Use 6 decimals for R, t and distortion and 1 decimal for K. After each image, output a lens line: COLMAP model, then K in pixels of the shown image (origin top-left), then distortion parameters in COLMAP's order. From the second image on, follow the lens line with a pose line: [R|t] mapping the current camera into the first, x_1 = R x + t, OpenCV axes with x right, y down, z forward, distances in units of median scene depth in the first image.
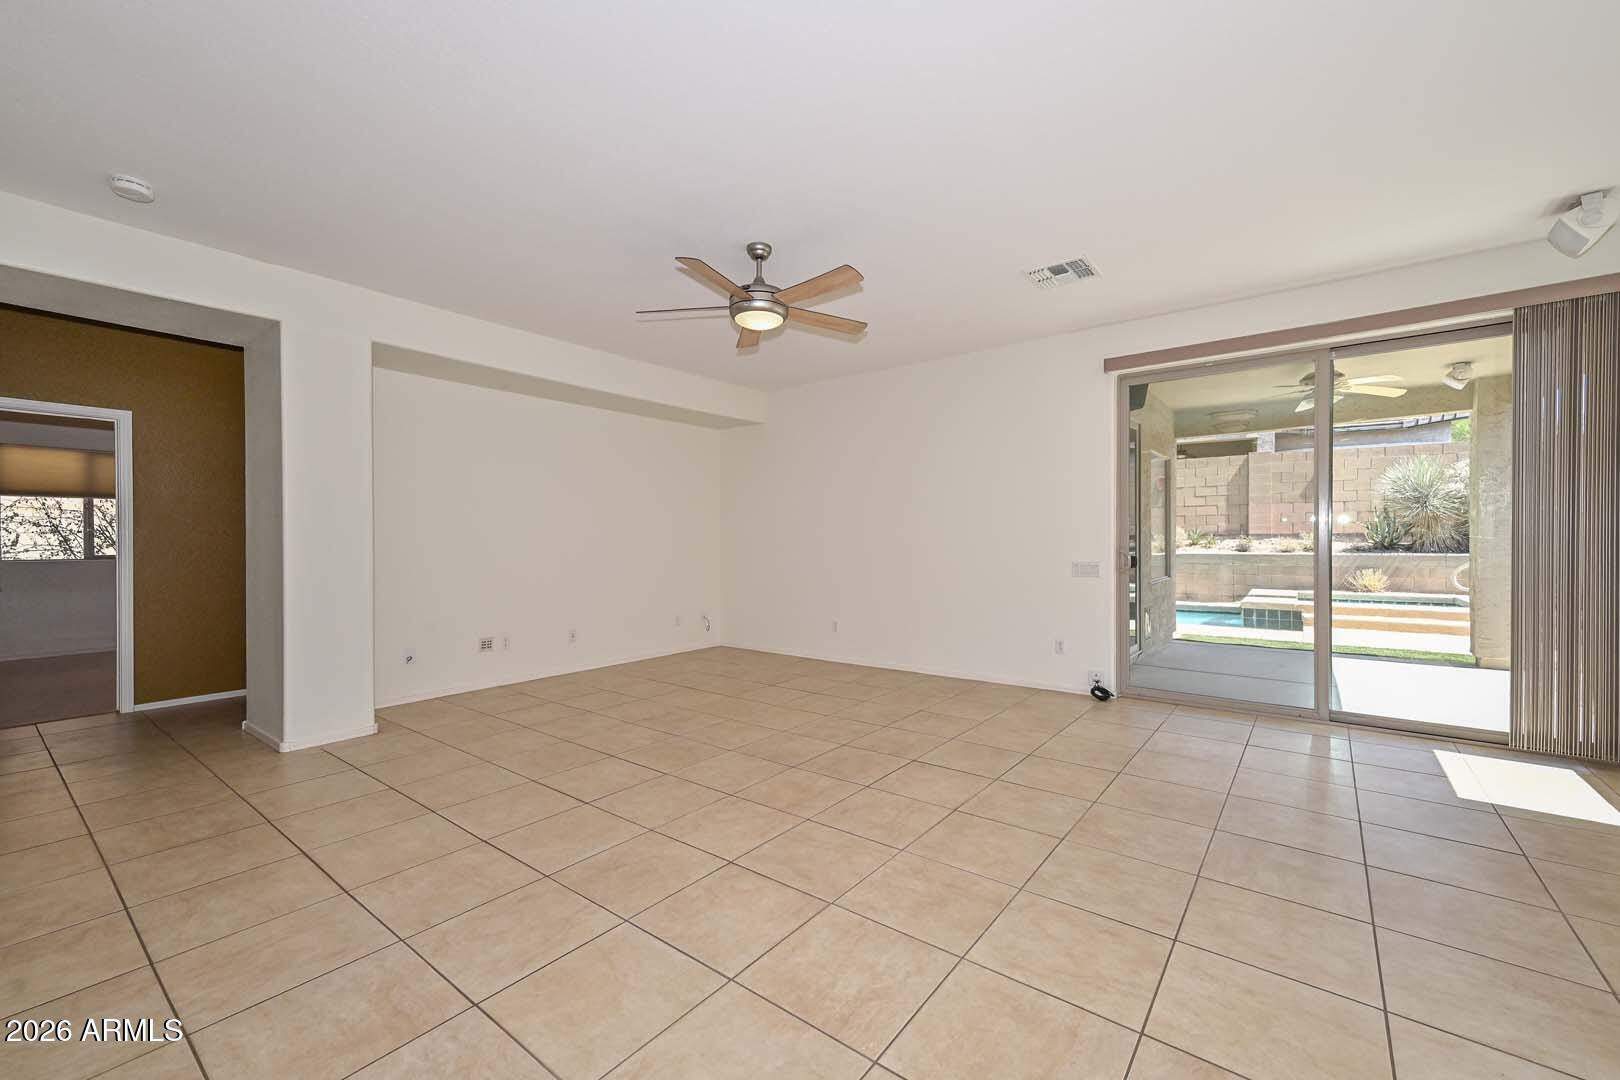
lens RADIAL K [[664.0, 0, 808.7], [0, 664.0, 543.0], [0, 0, 1]] dist [0.005486, 0.001804]
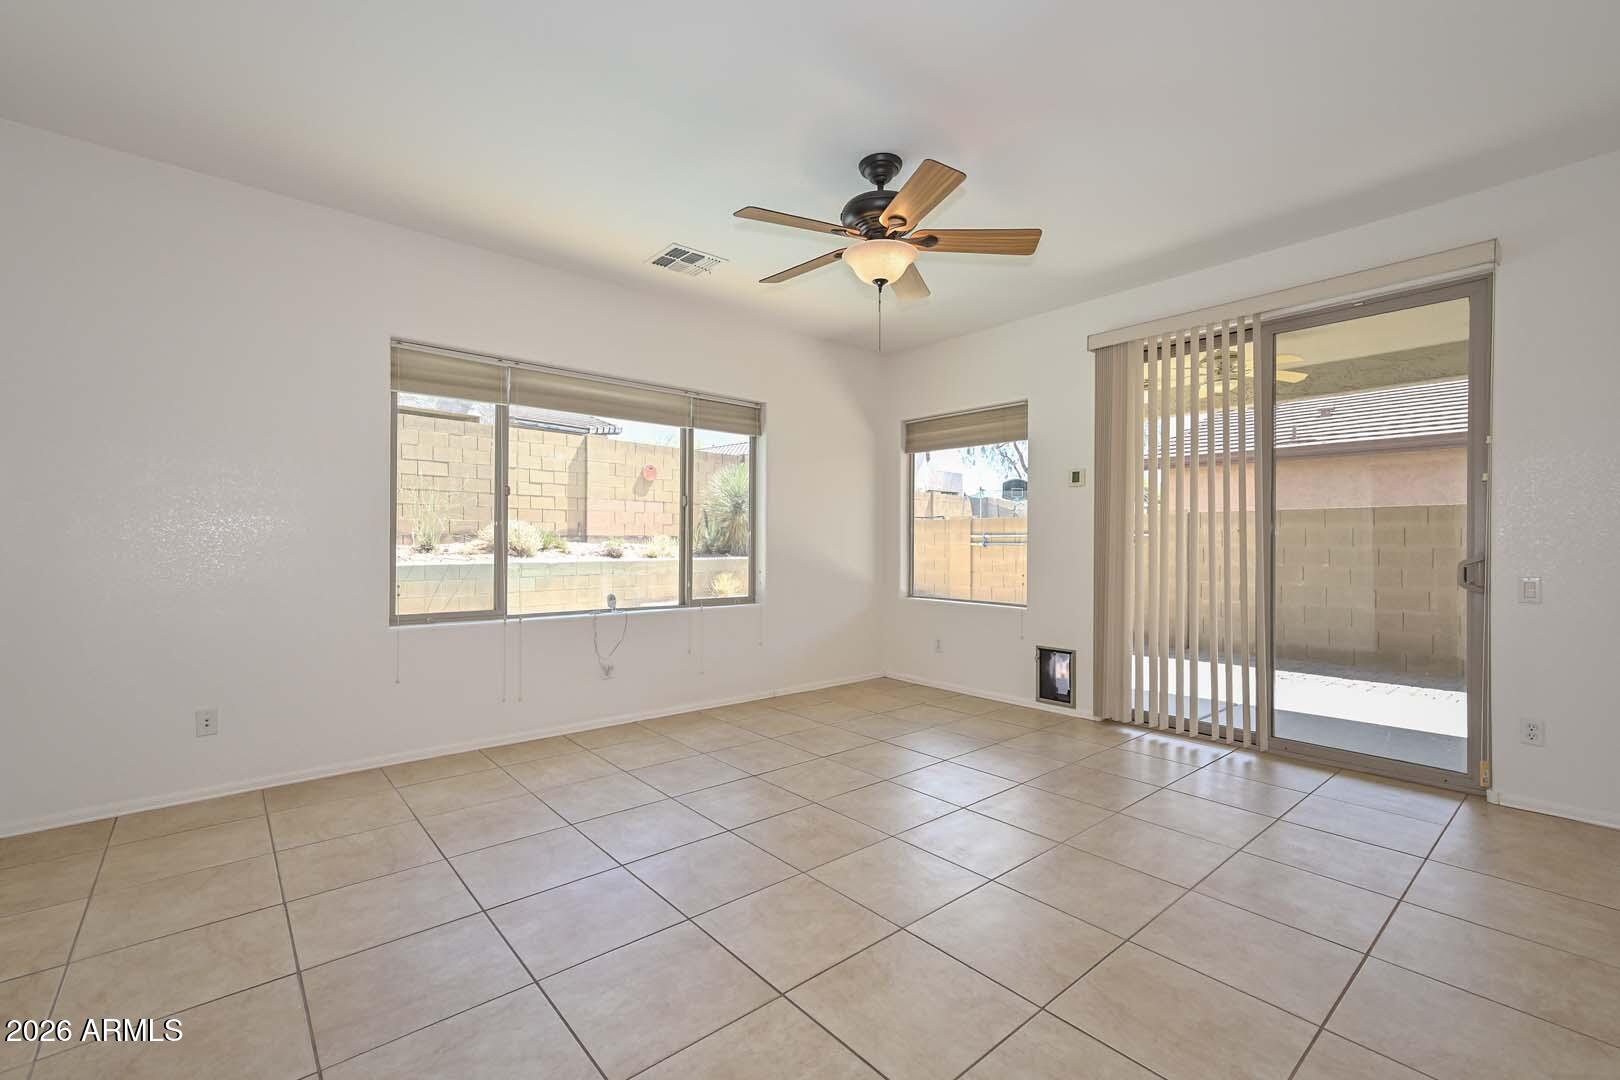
lens RADIAL K [[664.0, 0, 797.0], [0, 664.0, 547.1], [0, 0, 1]] dist [0.005486, 0.001804]
pose [[0.199498, 0.004684, 0.979887, -0.255602], [0.005705, 0.999966, -0.005941, 0.022714], [-0.979882, 0.006775, 0.199465, 2.238783]]
